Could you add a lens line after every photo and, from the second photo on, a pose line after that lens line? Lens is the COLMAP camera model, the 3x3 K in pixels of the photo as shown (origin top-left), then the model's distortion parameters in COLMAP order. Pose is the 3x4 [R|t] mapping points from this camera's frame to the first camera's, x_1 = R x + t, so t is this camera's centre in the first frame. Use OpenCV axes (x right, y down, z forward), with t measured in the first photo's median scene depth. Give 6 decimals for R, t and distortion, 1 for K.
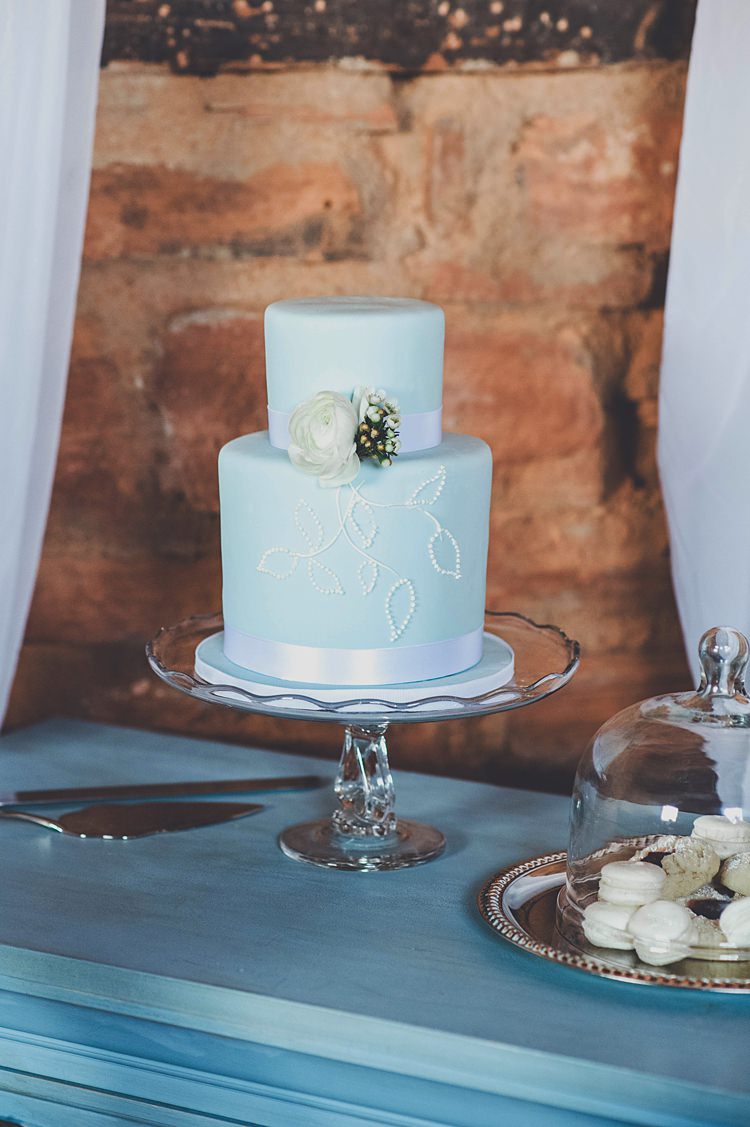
lens RADIAL K [[2792.3, 0, 375.8], [0, 2792.3, 564.4], [0, 0, 1]] dist [0.137697, 0.000000]
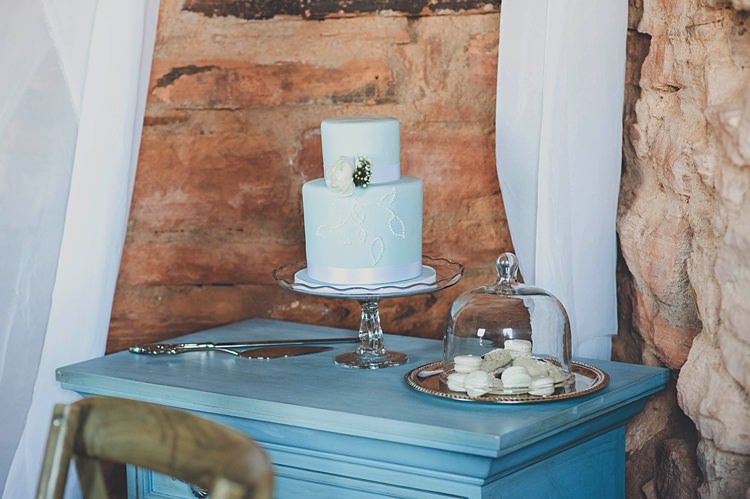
lens RADIAL K [[1858.2, 0, 374.5], [0, 1858.2, 248.7], [0, 0, 1]] dist [0.137697, 0.000000]
pose [[0.990866, -0.013846, -0.134137, 0.171735], [0.007893, 0.998964, -0.044809, 0.067030], [0.134619, 0.043341, 0.989949, -0.412164]]
